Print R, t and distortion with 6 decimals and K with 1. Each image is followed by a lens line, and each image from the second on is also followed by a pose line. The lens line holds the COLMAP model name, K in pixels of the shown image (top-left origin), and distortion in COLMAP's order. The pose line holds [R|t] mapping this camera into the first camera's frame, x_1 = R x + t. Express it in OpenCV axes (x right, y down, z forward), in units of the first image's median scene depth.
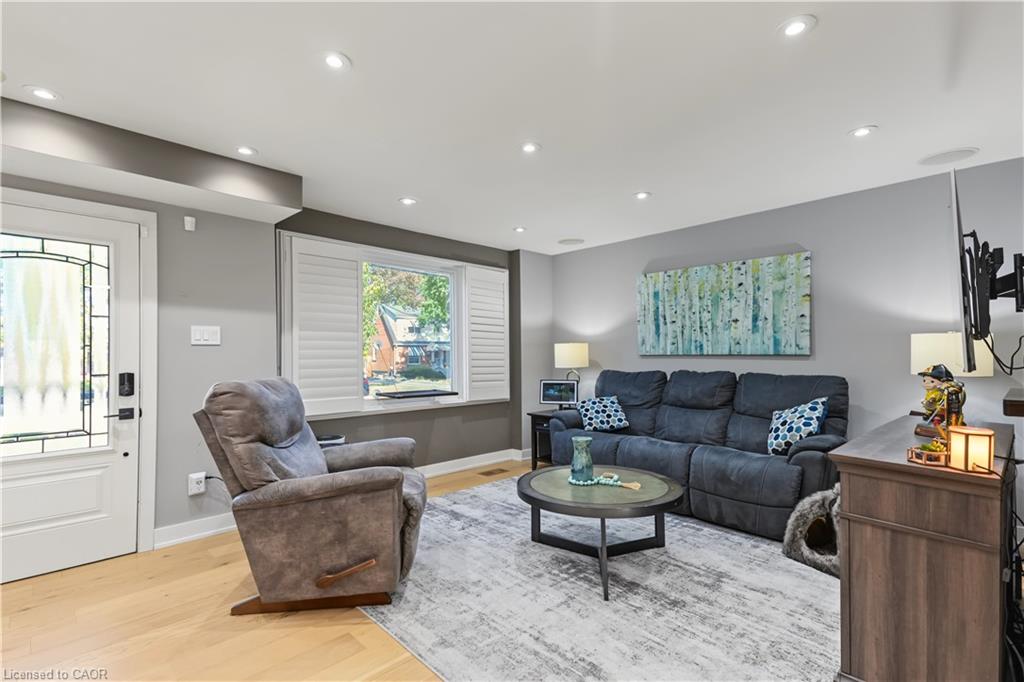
lens RADIAL K [[478.4, 0, 465.2], [0, 478.4, 350.5], [0, 0, 1]] dist [0.017394, 0.000217]
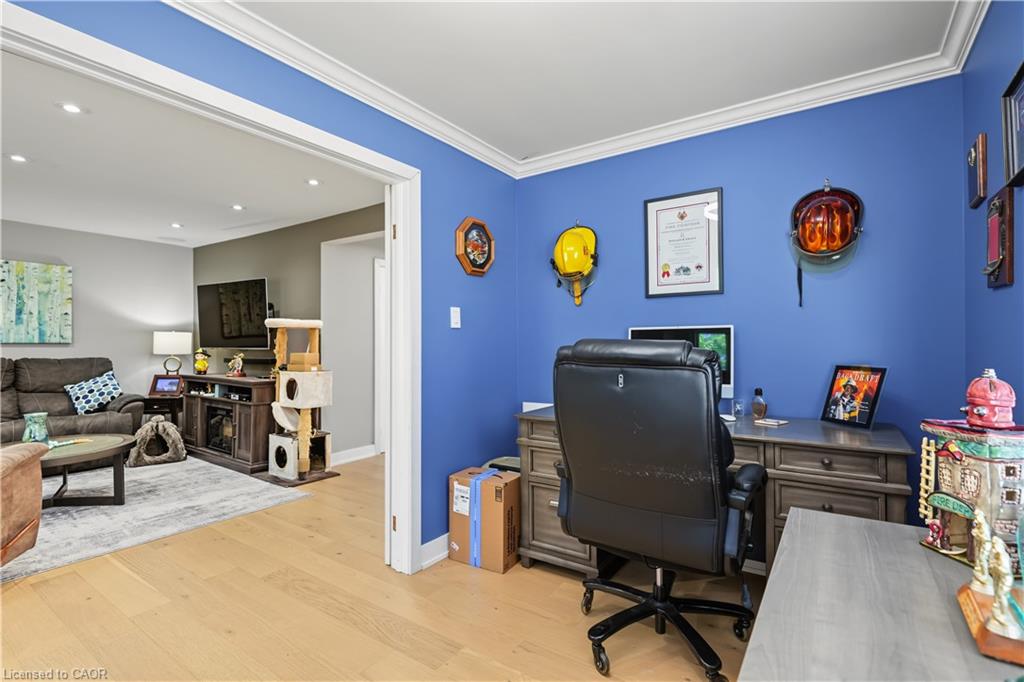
lens RADIAL K [[469.4, 0, 495.6], [0, 469.4, 345.4], [0, 0, 1]] dist [0.001459, 0.000042]
pose [[-0.175509, -0.001439, 0.984477, -0.780368], [-0.009845, 0.999951, -0.000293, 0.003826], [-0.984429, -0.009744, -0.175515, 0.062186]]
